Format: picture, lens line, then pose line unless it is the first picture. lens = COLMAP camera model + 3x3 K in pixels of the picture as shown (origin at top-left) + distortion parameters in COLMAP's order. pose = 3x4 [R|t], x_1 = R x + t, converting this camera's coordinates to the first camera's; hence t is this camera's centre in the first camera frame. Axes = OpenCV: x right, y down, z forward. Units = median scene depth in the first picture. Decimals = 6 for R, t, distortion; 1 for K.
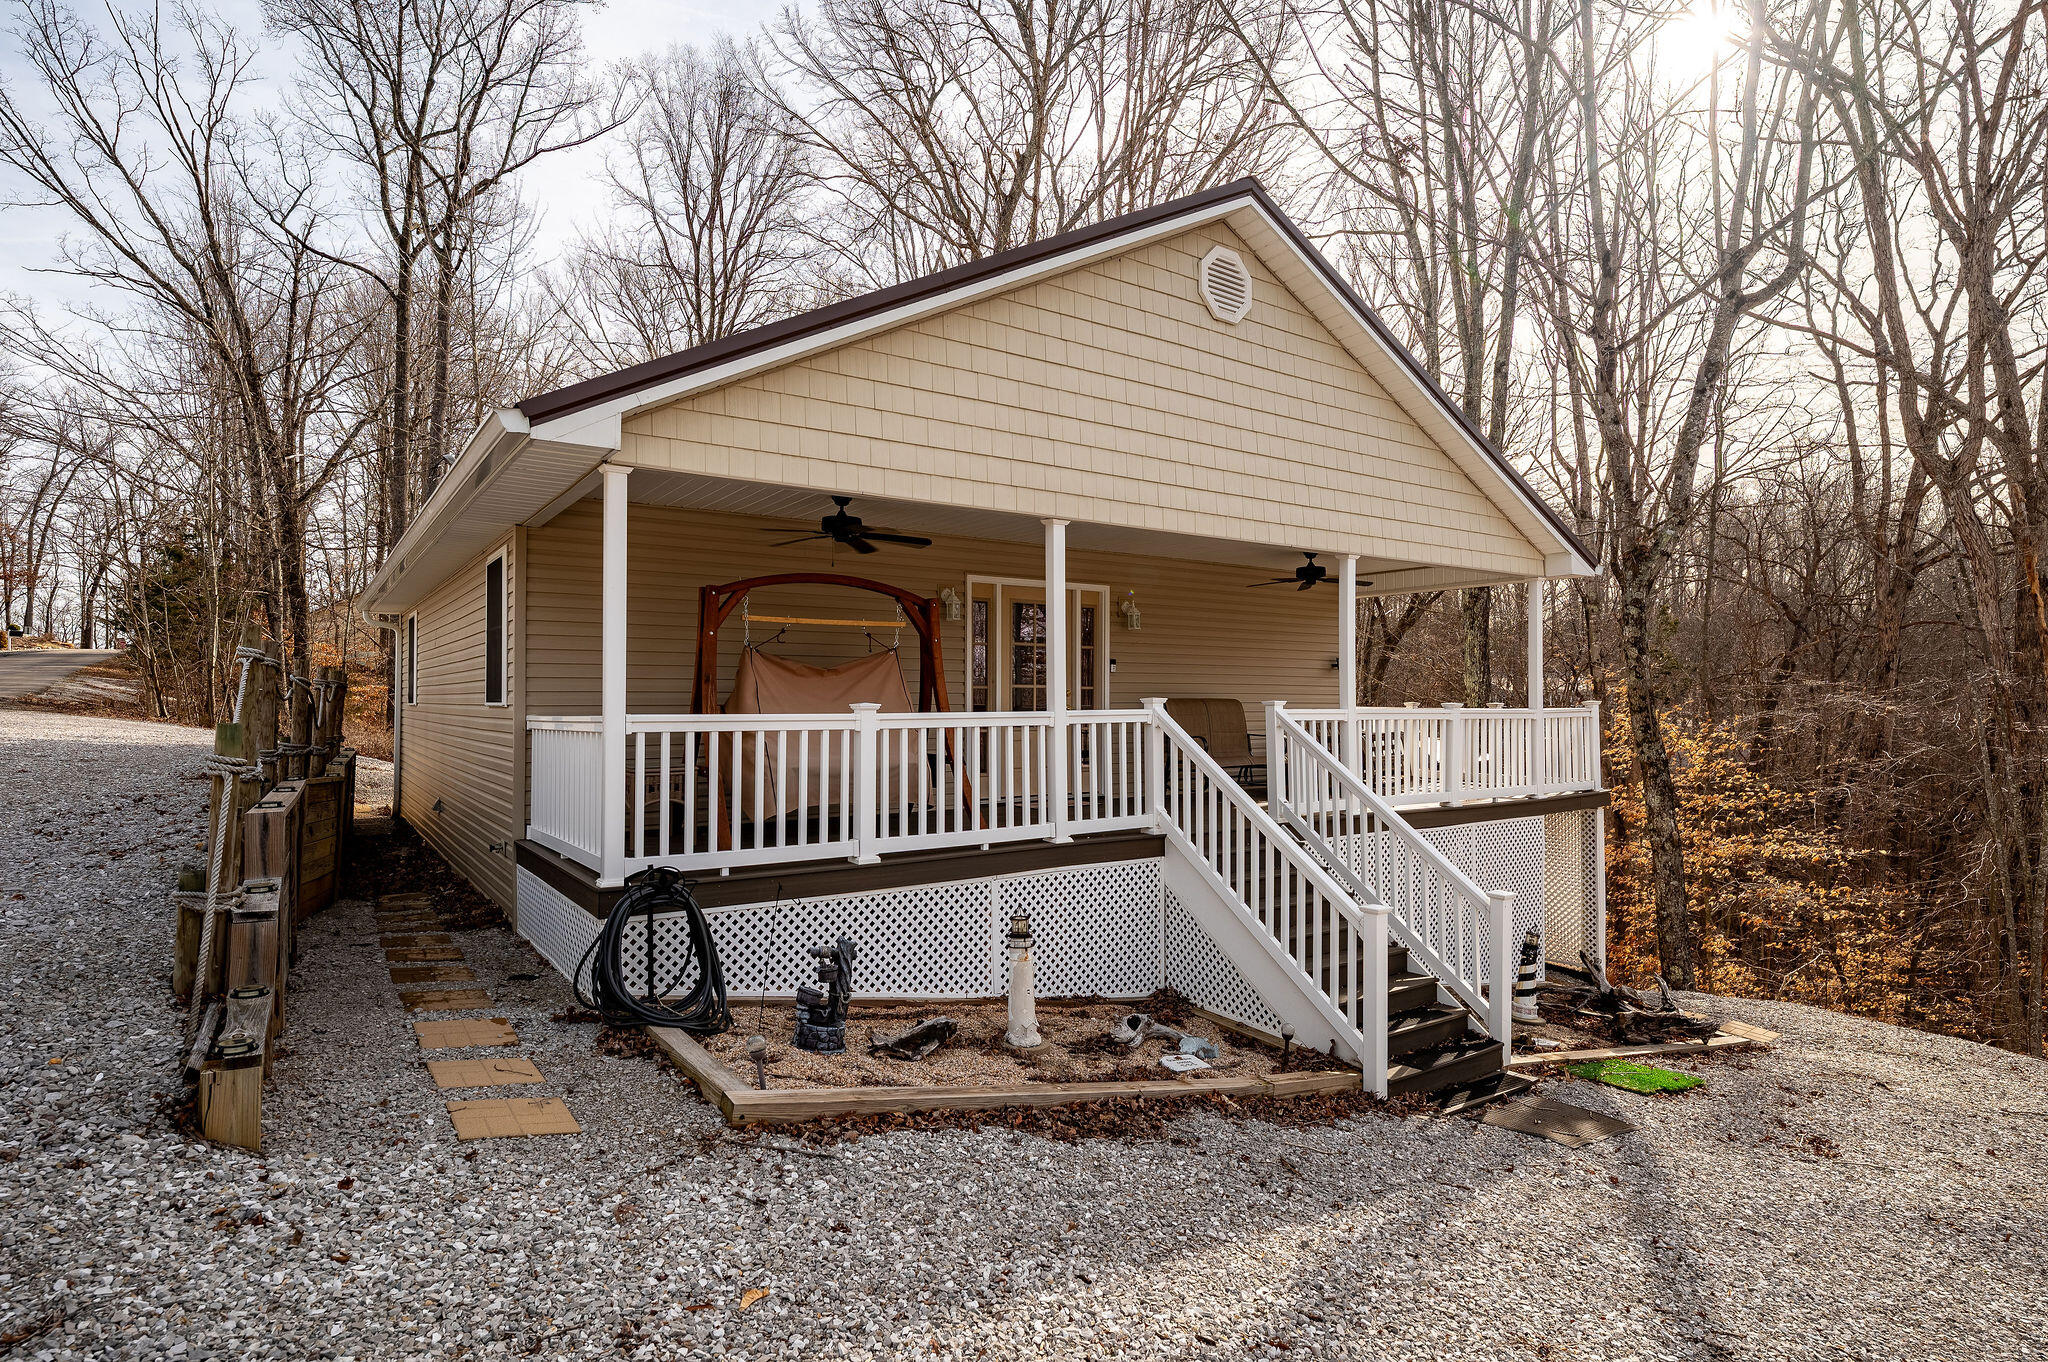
lens RADIAL K [[1054.9, 0, 1024.0], [0, 1054.9, 681.0], [0, 0, 1]] dist [0.001867, 0.000177]
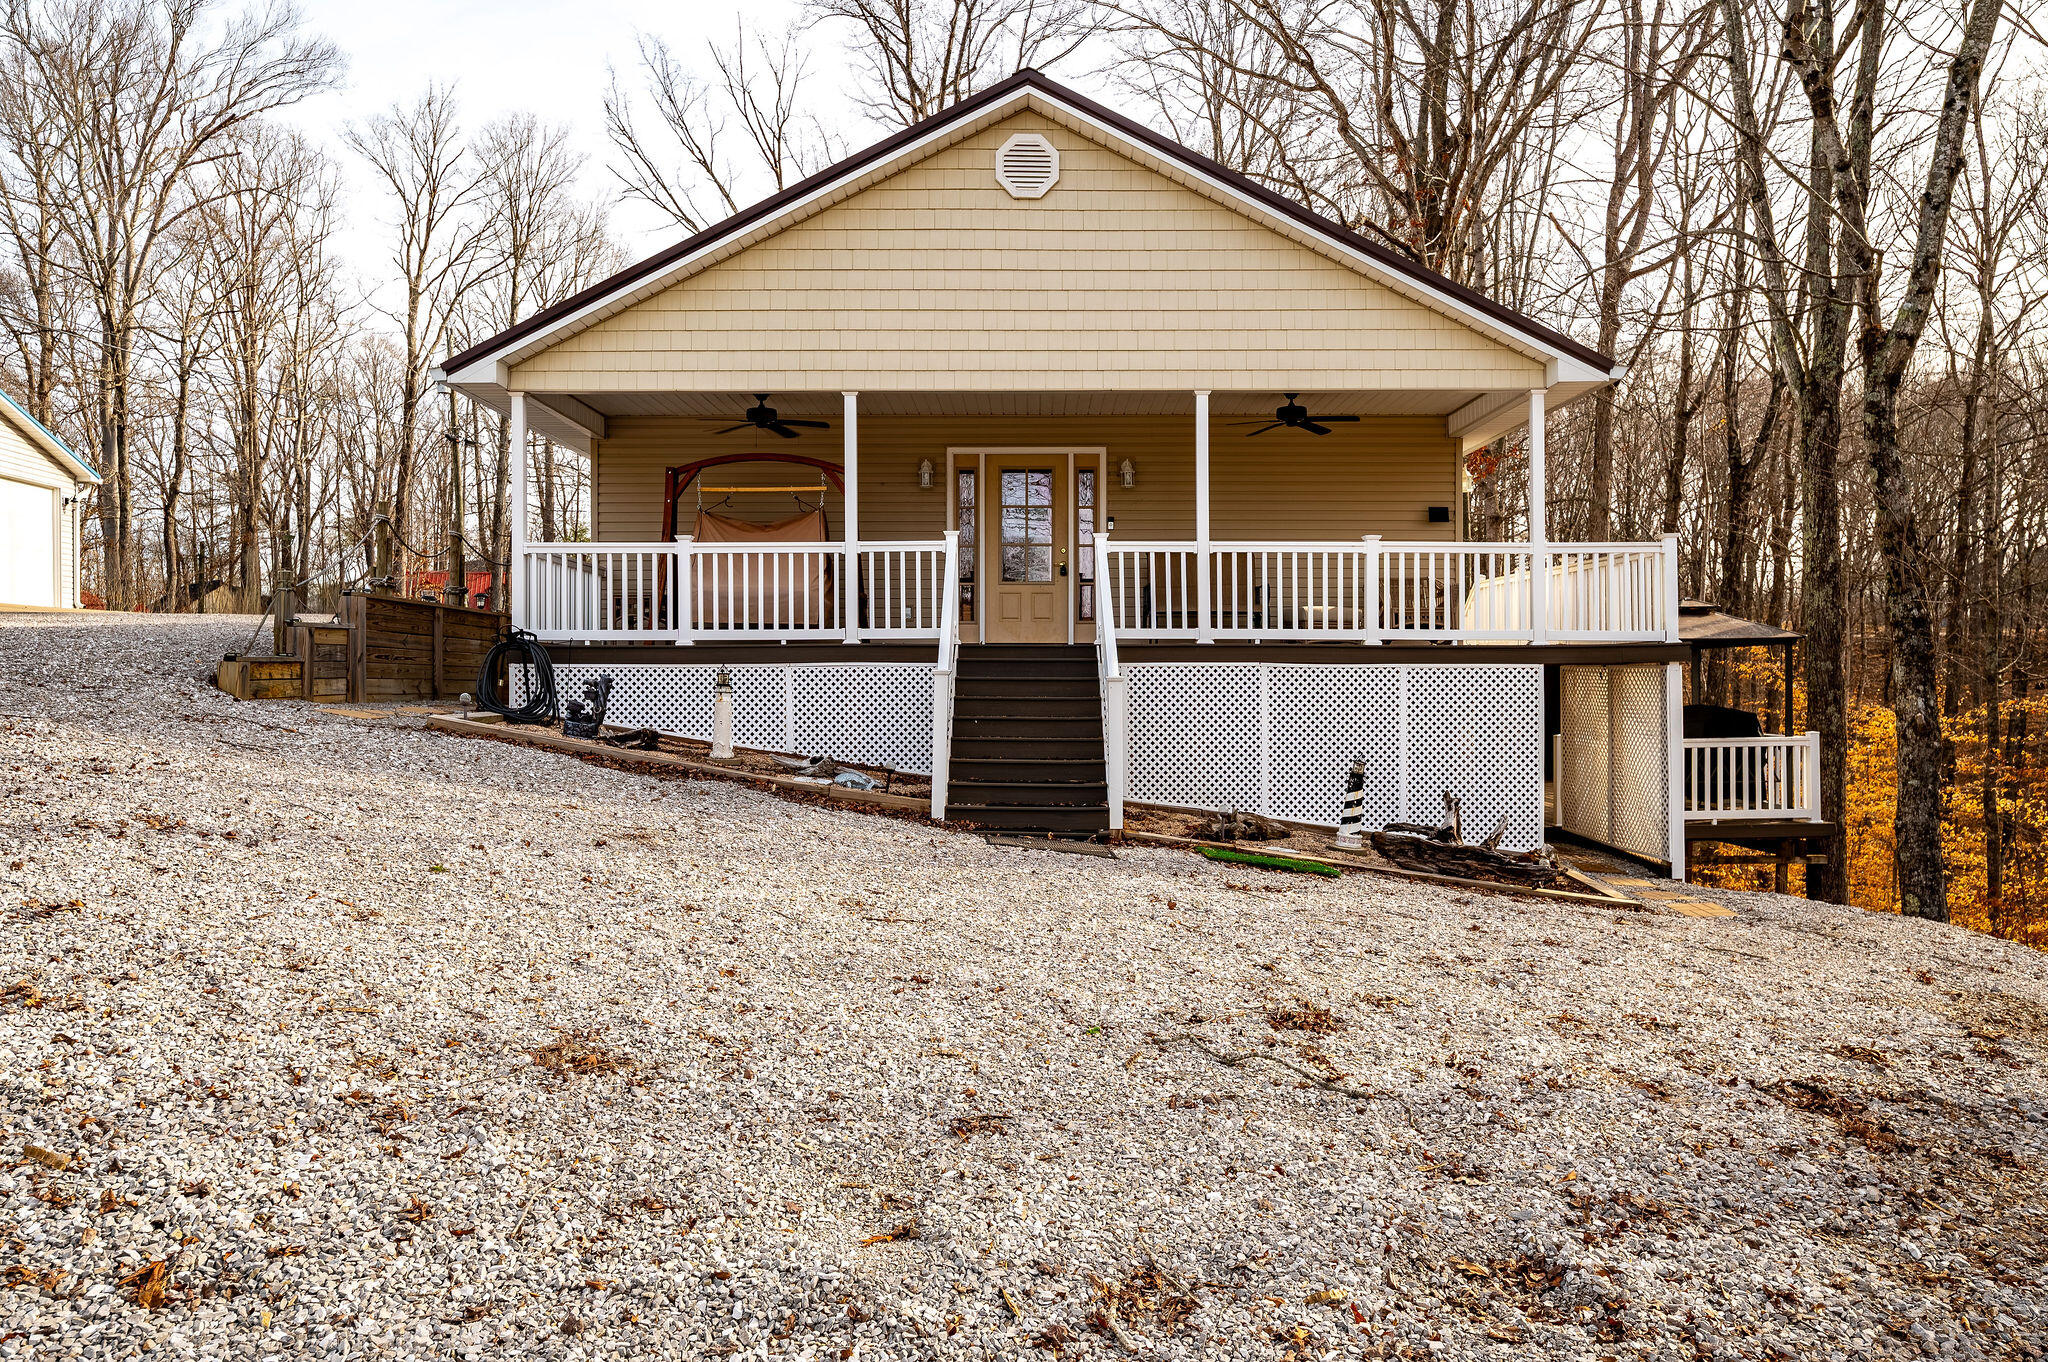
lens RADIAL K [[1351.8, 0, 1024.0], [0, 1351.8, 681.0], [0, 0, 1]] dist [-0.001571, -0.002113]
pose [[0.828404, -0.000815, -0.560130, 1.012008], [0.014931, 0.999676, 0.020627, 0.150046], [0.559931, -0.025450, 0.828148, -0.221849]]
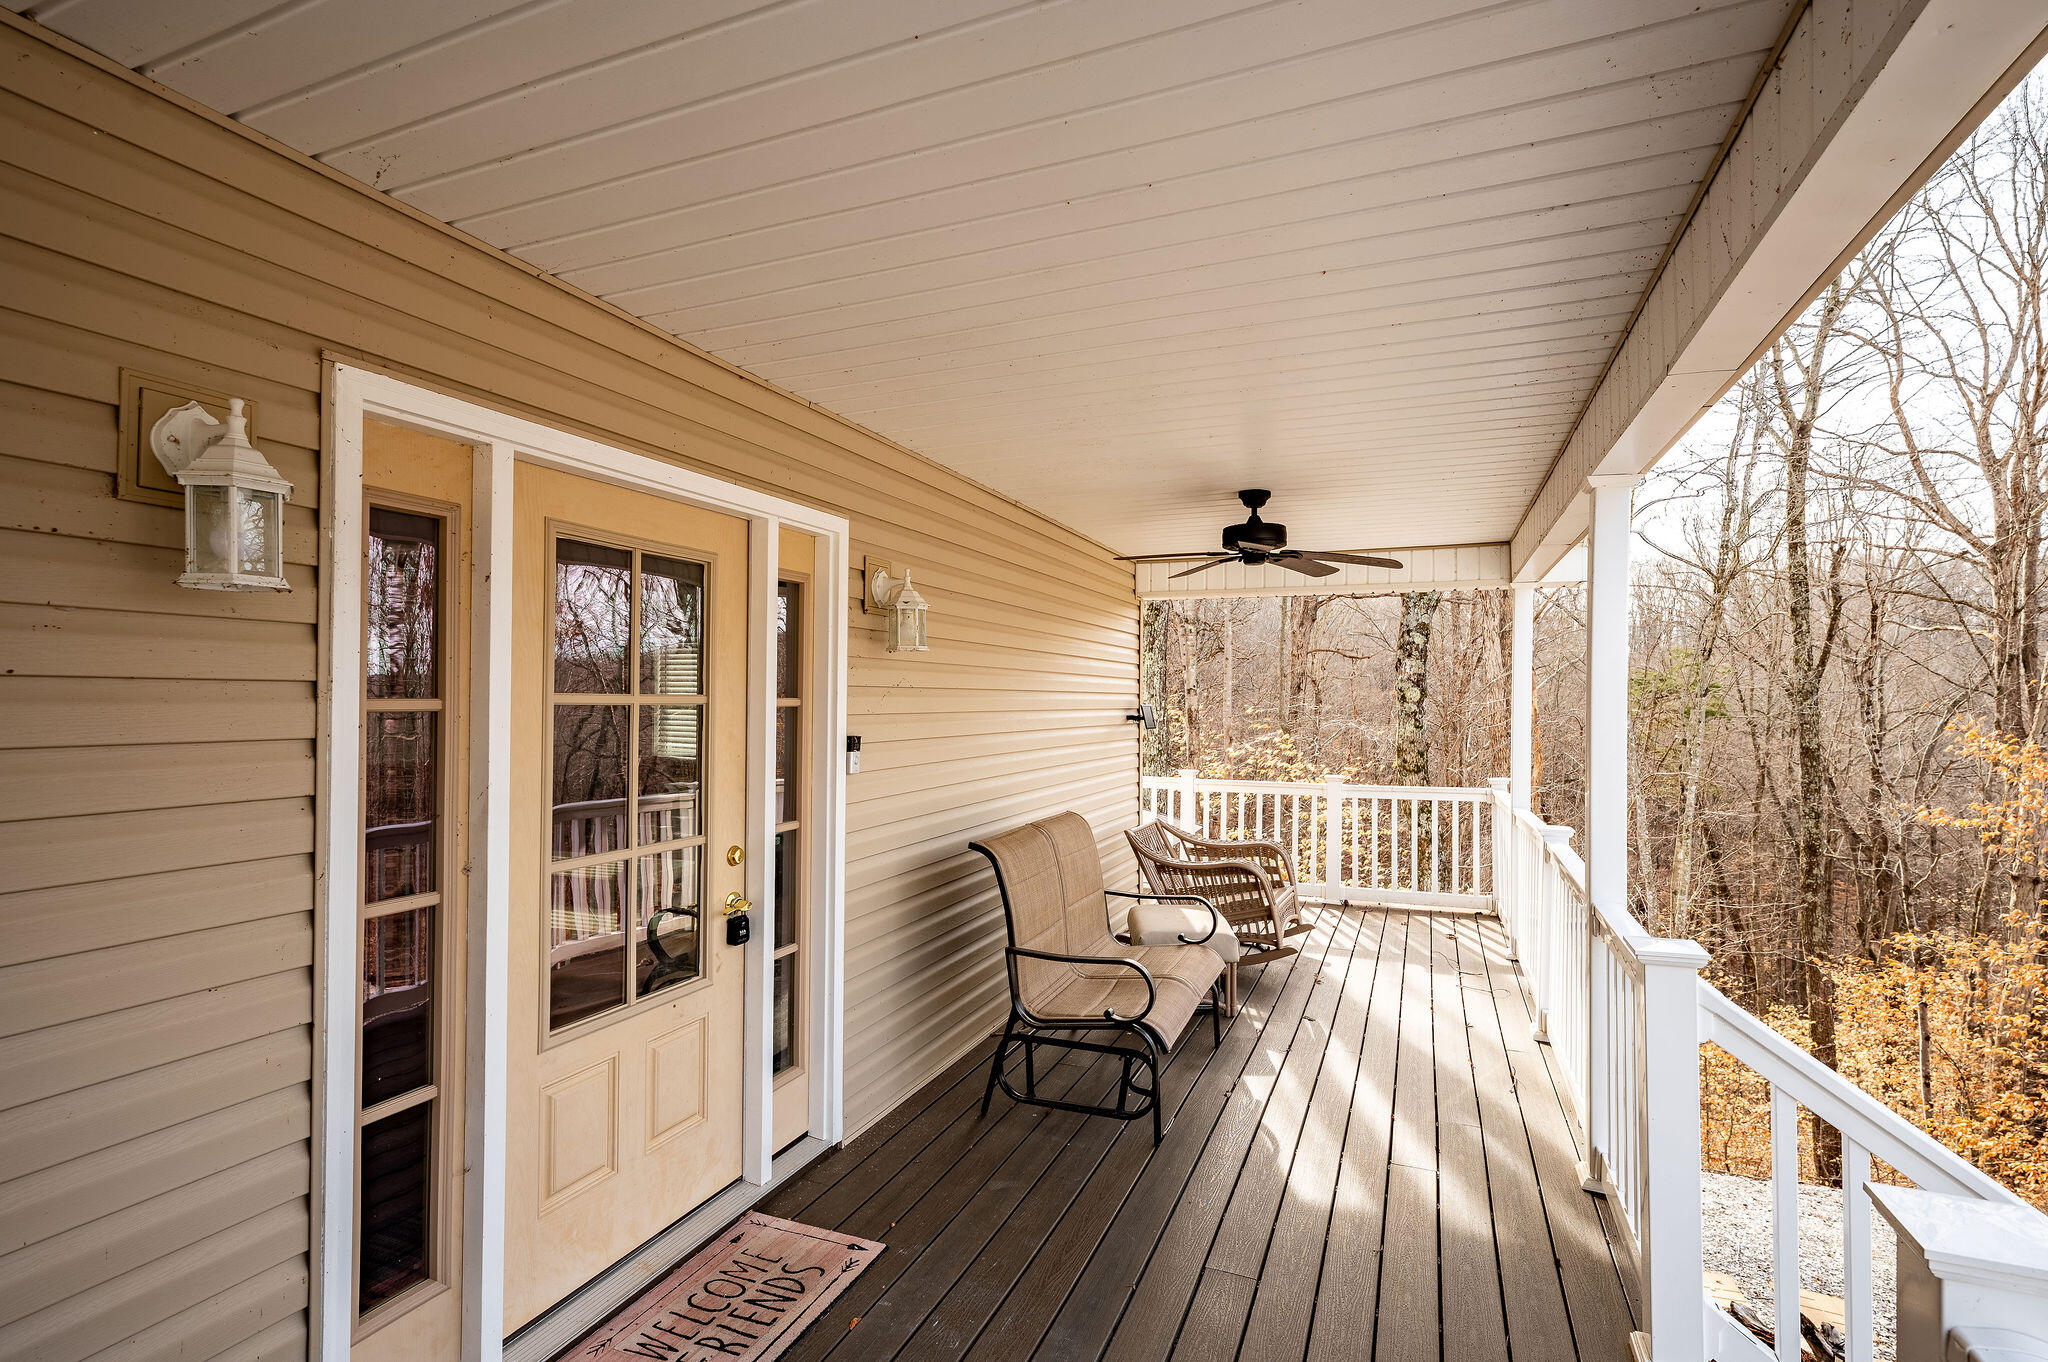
lens RADIAL K [[971.6, 0, 1024.0], [0, 971.6, 681.0], [0, 0, 1]] dist [0.000143, 0.000031]
pose [[0.840190, 0.012234, 0.542154, -0.052341], [-0.013292, 0.999910, -0.001966, -0.051278], [-0.542129, -0.005555, 0.840277, 0.930993]]
